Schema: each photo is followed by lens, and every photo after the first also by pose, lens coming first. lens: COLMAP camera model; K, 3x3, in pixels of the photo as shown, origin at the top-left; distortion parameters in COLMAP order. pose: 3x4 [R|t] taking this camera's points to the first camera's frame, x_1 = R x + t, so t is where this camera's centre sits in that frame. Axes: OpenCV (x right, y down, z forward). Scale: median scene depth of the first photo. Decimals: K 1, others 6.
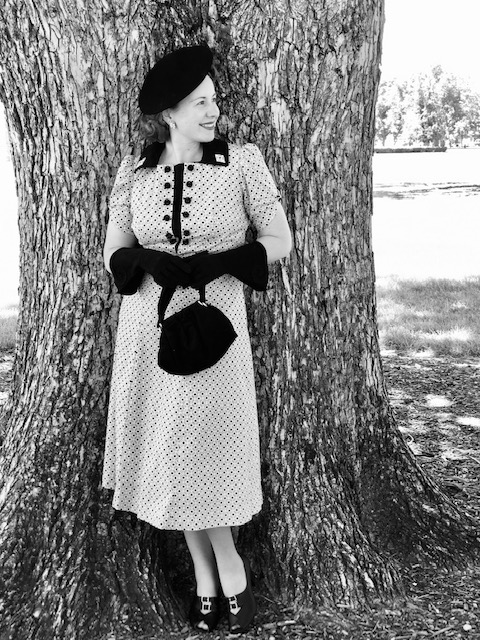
lens RADIAL K [[1054.0, 0, 244.5], [0, 1054.0, 322.4], [0, 0, 1]] dist [0.027075, 0.105013]
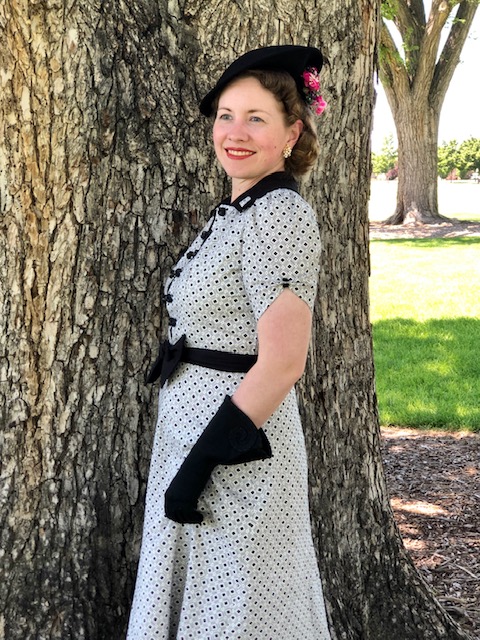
lens RADIAL K [[1144.6, 0, 263.6], [0, 1144.6, 318.4], [0, 0, 1]] dist [0.020692, 0.173493]
pose [[0.987337, -0.021777, 0.157135, -0.097875], [0.029031, 0.998609, -0.044012, -0.040745], [-0.155958, 0.048016, 0.986596, 0.211872]]
